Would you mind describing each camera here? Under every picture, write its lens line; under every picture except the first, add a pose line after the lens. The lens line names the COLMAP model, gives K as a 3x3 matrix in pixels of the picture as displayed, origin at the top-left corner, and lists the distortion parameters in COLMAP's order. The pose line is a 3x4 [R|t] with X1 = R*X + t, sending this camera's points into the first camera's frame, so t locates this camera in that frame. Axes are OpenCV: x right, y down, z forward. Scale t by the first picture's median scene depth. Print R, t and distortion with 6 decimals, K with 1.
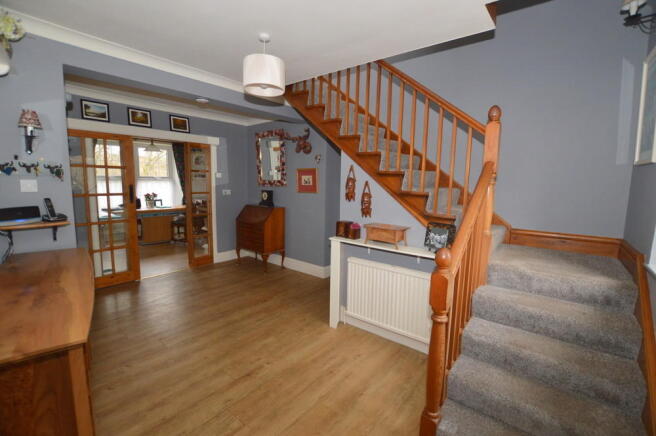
lens RADIAL K [[293.9, 0, 330.5], [0, 293.9, 216.8], [0, 0, 1]] dist [-0.020614, -0.000214]
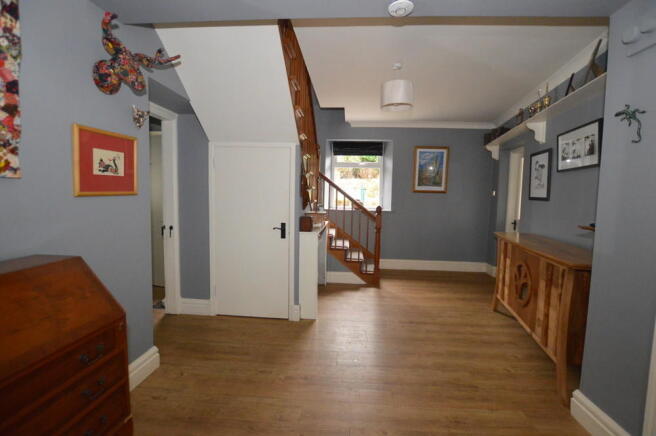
lens RADIAL K [[293.9, 0, 330.5], [0, 293.9, 216.8], [0, 0, 1]] dist [-0.020614, -0.000214]
pose [[-0.575784, -0.095905, 0.811958, -0.564188], [0.065133, 0.984560, 0.162479, -0.100188], [-0.815004, 0.146438, -0.560647, 1.004524]]
